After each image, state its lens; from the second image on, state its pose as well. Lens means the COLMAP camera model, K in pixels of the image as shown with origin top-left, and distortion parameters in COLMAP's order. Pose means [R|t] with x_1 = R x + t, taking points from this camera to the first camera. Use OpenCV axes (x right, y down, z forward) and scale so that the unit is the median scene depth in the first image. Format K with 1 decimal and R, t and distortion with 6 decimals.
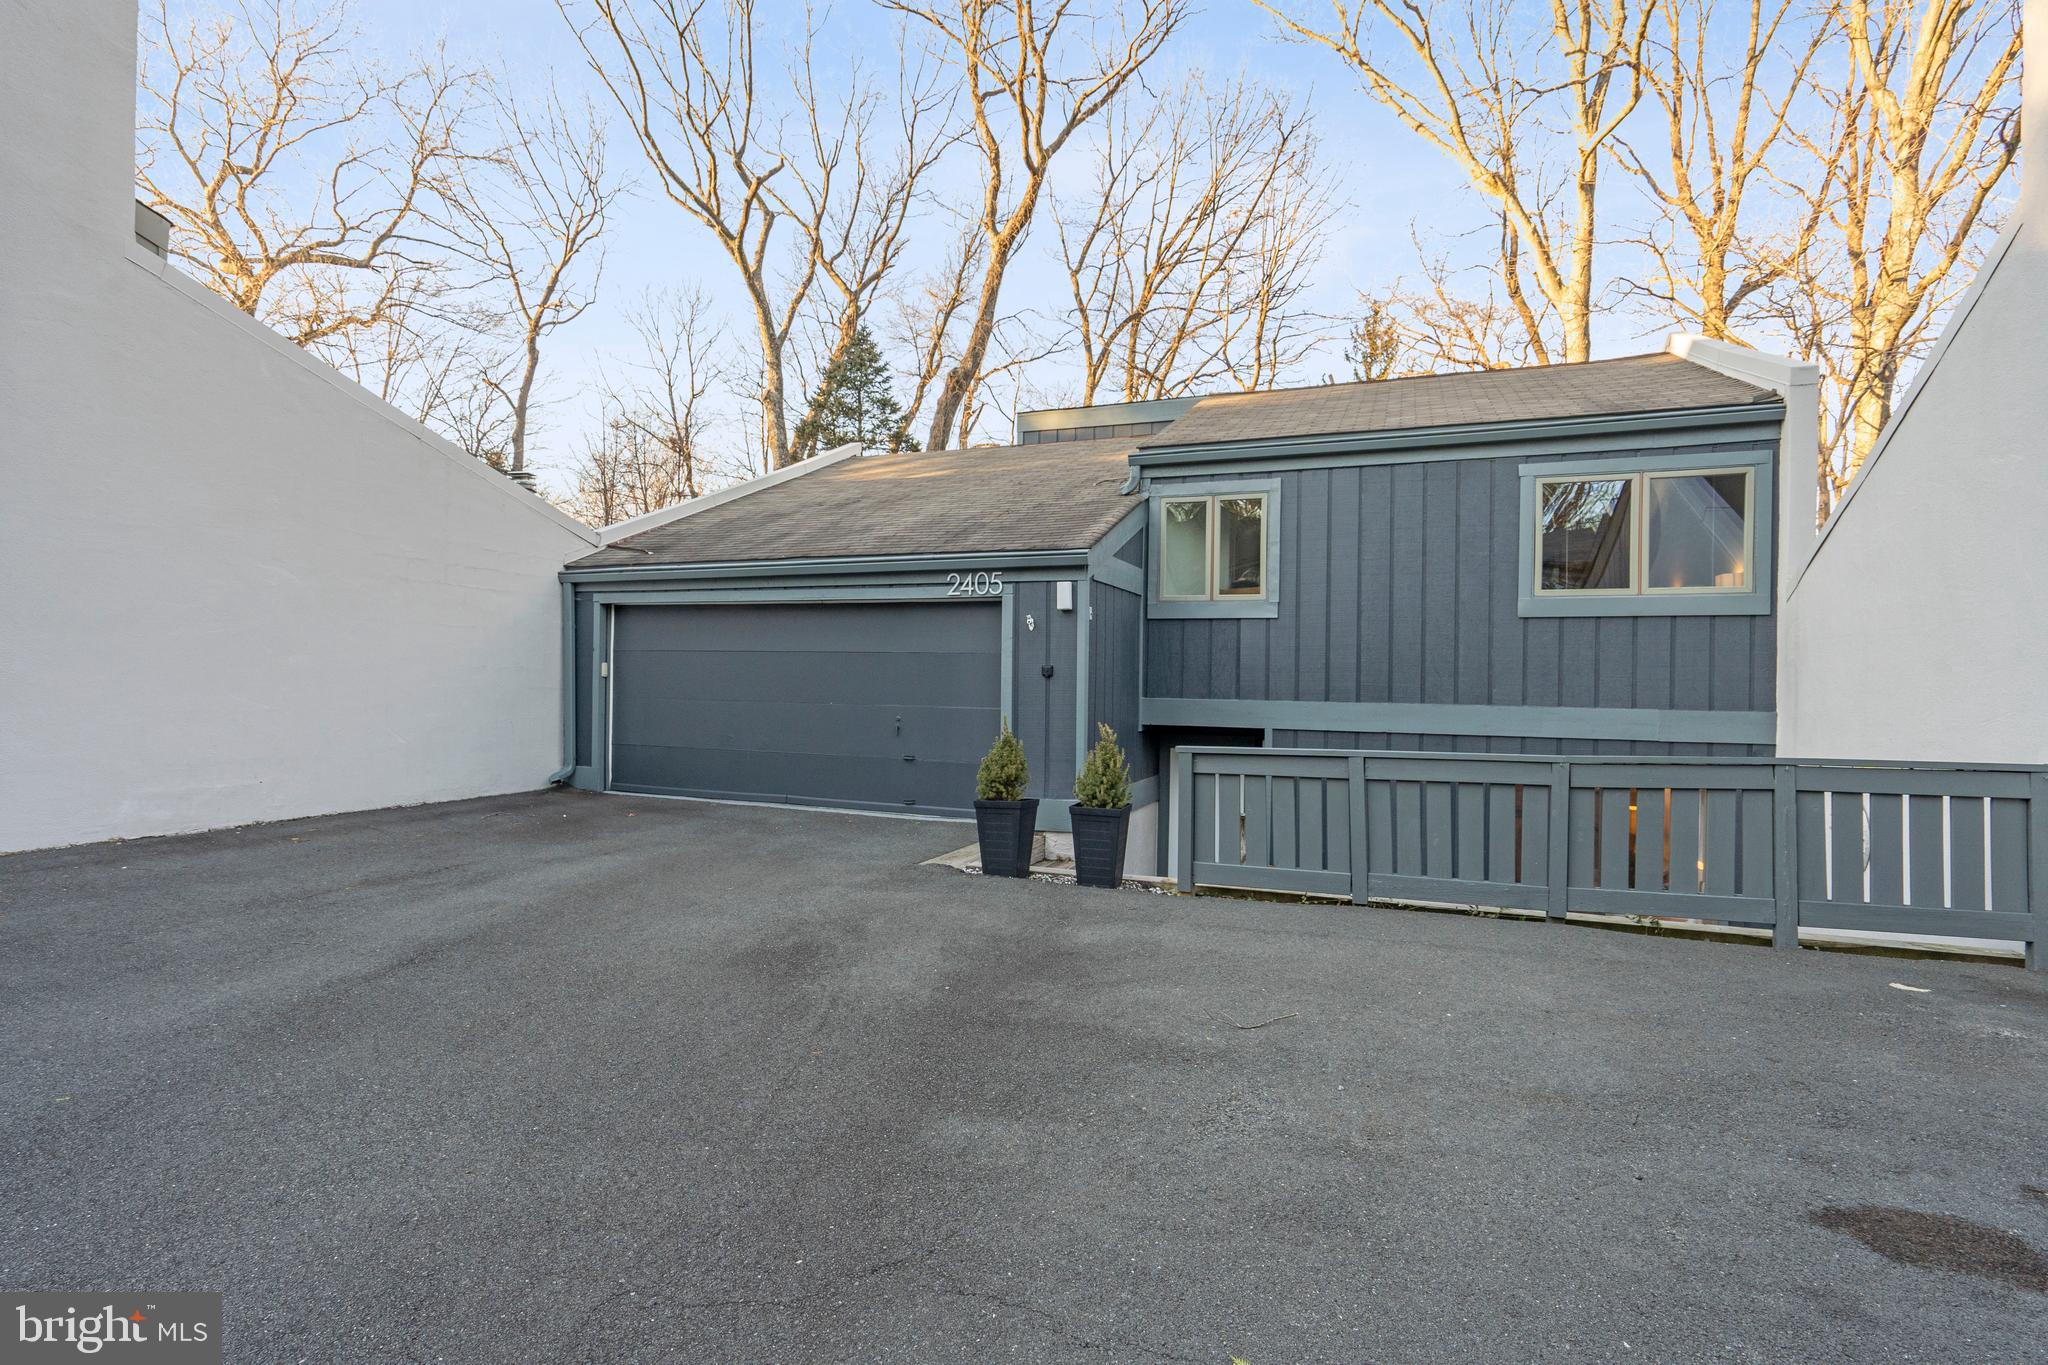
lens RADIAL K [[1007.2, 0, 1006.6], [0, 1007.2, 683.4], [0, 0, 1]] dist [0.009783, 0.000008]
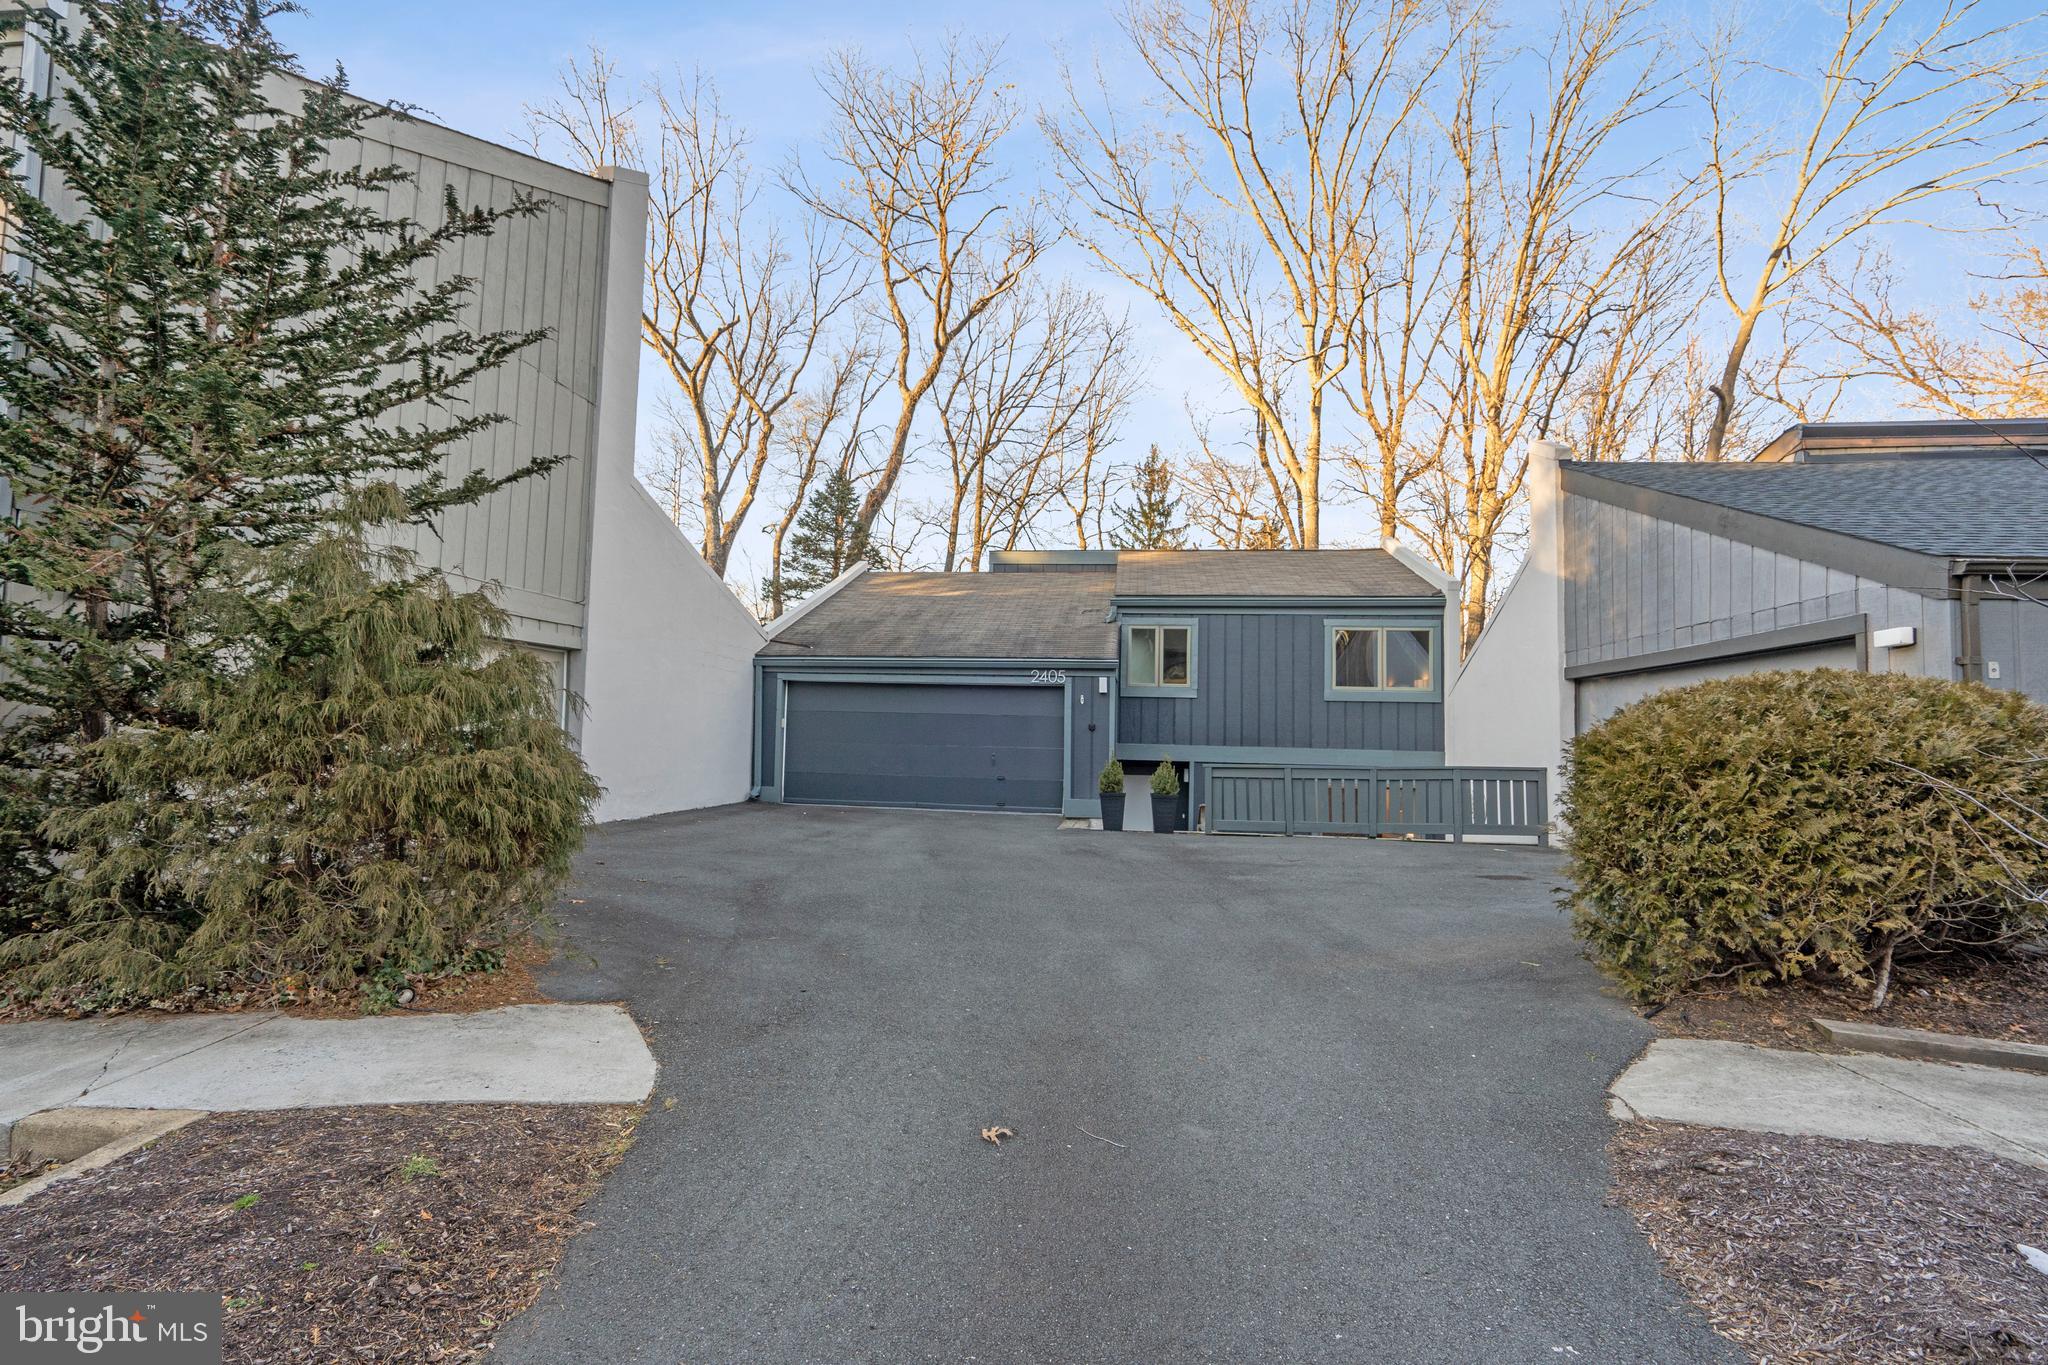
lens RADIAL K [[951.0, 0, 1008.9], [0, 951.0, 678.3], [0, 0, 1]] dist [0.000188, 0.000954]
pose [[0.970183, 0.023550, 0.241229, -0.448888], [-0.008098, 0.997862, -0.064849, 0.010228], [-0.242240, 0.060962, 0.968299, -0.520505]]
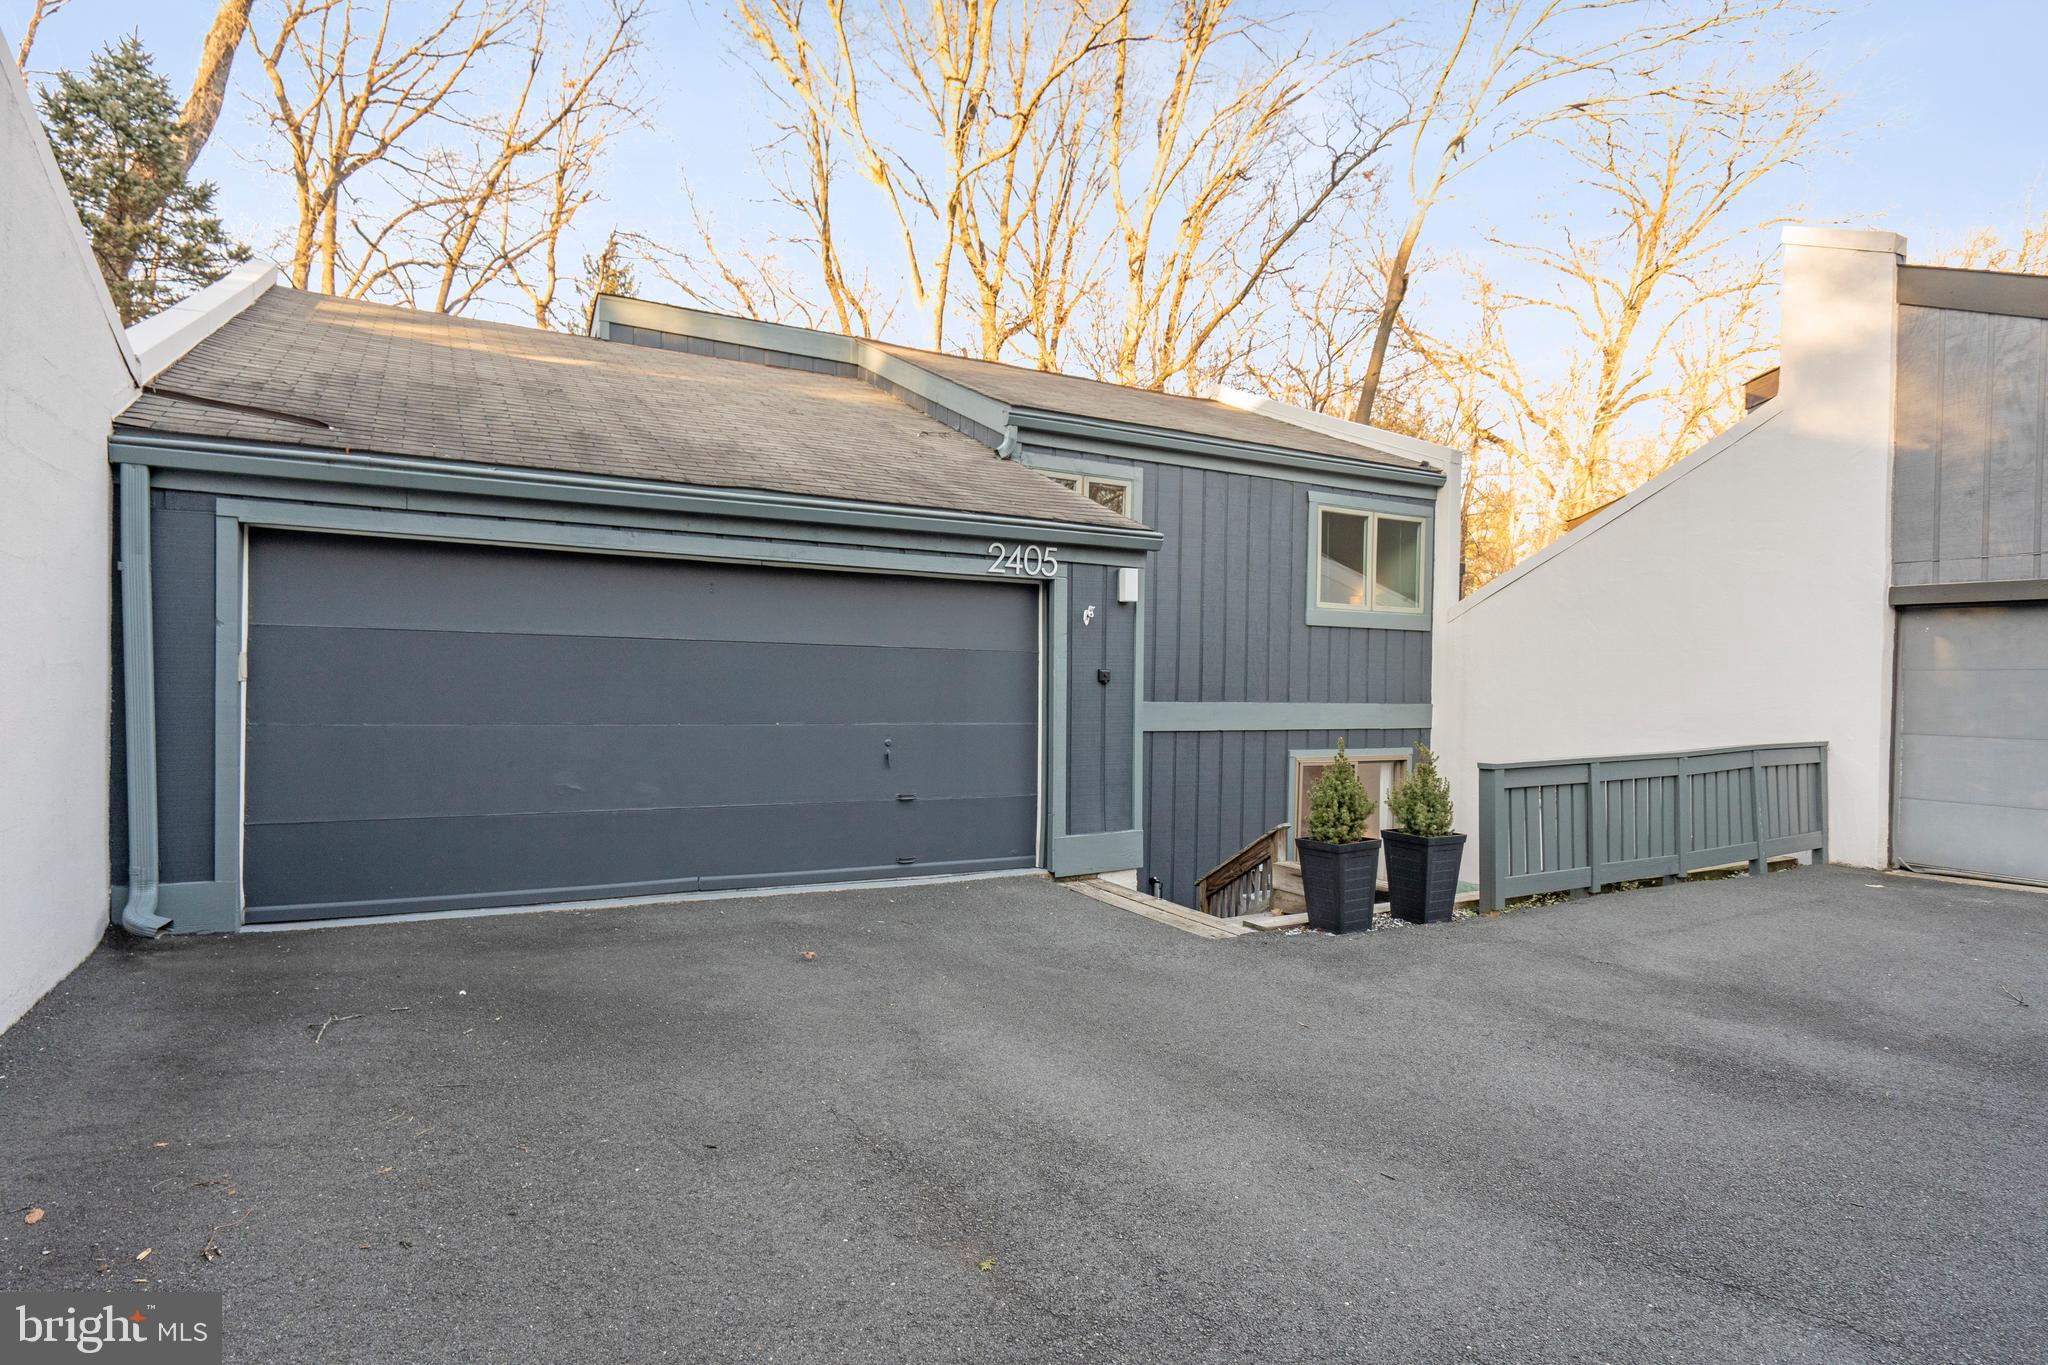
lens RADIAL K [[1077.4, 0, 1024.0], [0, 1077.4, 682.5], [0, 0, 1]] dist [0.007062, -0.000011]
pose [[0.638740, -0.009605, 0.769363, -0.594168], [-0.009187, 0.999756, 0.020109, -0.021187], [-0.769368, -0.019913, 0.638495, 0.439471]]
